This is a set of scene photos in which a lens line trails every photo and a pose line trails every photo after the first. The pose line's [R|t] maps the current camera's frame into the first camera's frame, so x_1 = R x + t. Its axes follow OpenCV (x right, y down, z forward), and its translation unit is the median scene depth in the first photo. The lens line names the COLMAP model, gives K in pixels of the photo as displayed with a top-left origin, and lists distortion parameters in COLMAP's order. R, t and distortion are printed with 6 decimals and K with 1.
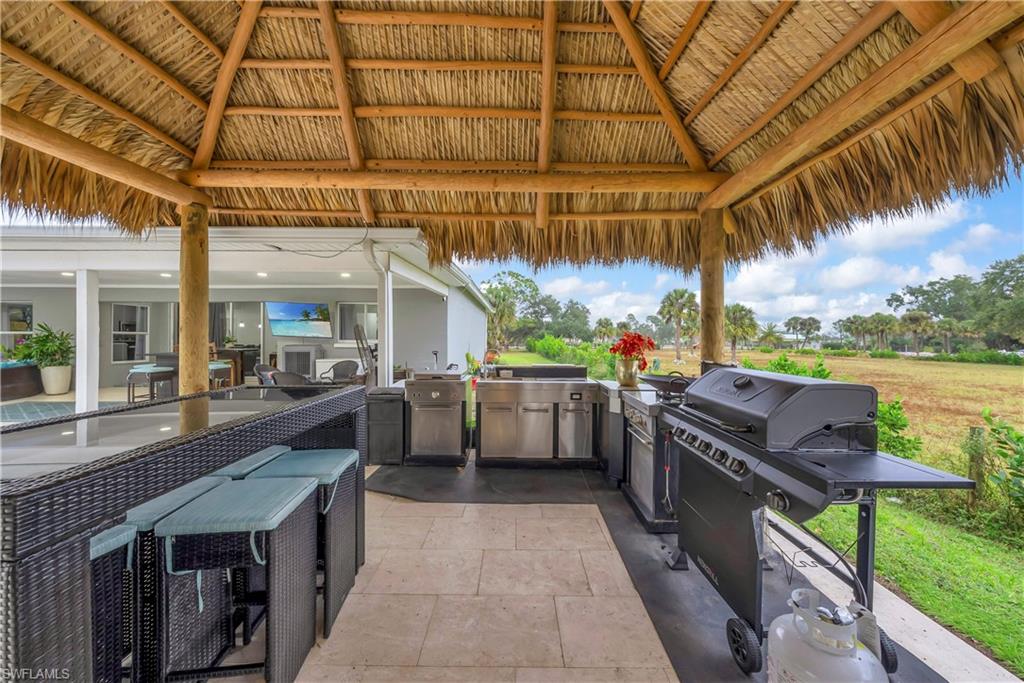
lens RADIAL K [[355.4, 0, 515.1], [0, 355.4, 338.3], [0, 0, 1]] dist [-0.003969, 0.000483]
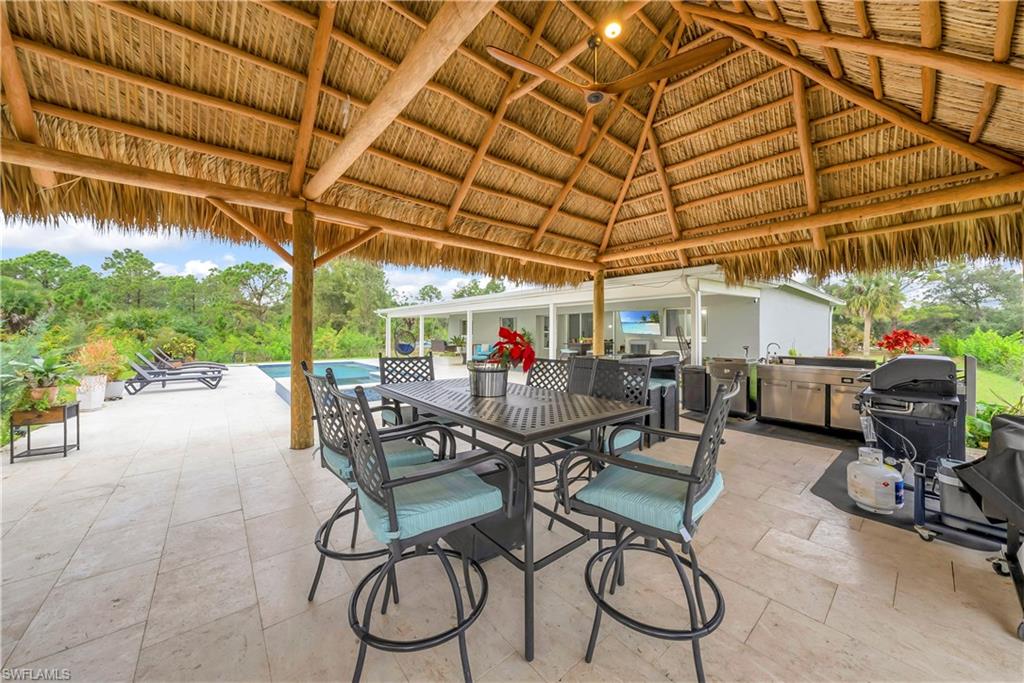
lens RADIAL K [[355.4, 0, 514.2], [0, 355.4, 334.4], [0, 0, 1]] dist [-0.003969, 0.000483]
pose [[0.652860, -0.000374, -0.757478, 0.333107], [-0.000930, 0.999999, -0.001294, -0.000555], [0.757478, 0.001549, 0.652859, -0.701588]]
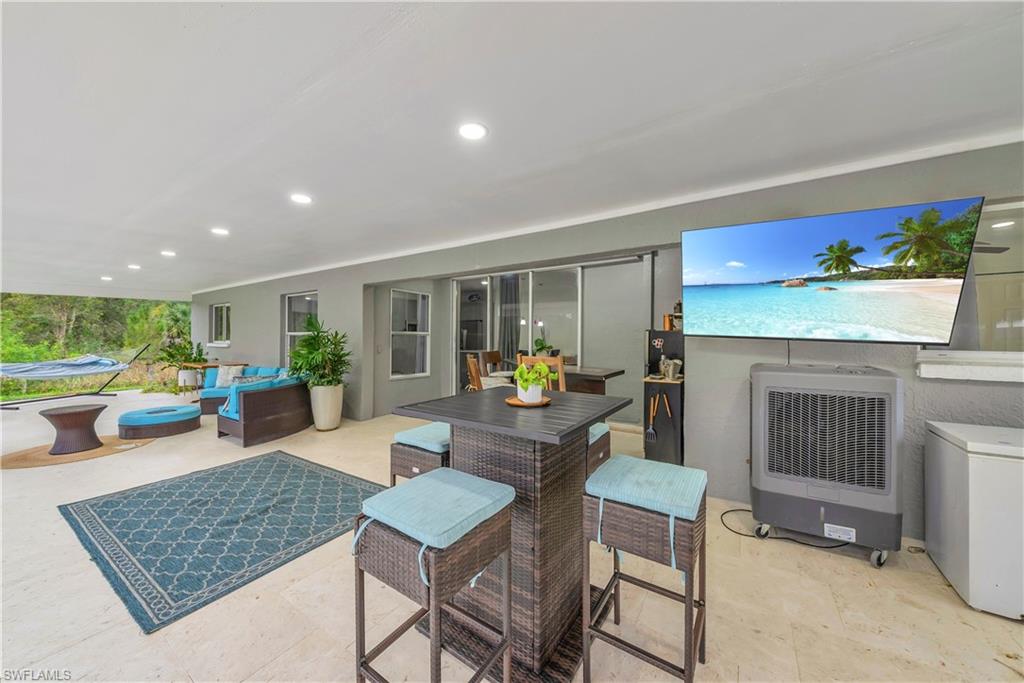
lens RADIAL K [[355.4, 0, 520.4], [0, 355.4, 339.8], [0, 0, 1]] dist [-0.003969, 0.000483]
pose [[0.855875, -0.001106, -0.517182, -1.266103], [-0.000590, 0.999995, -0.003115, -0.002082], [0.517183, 0.002971, 0.855870, 1.202415]]
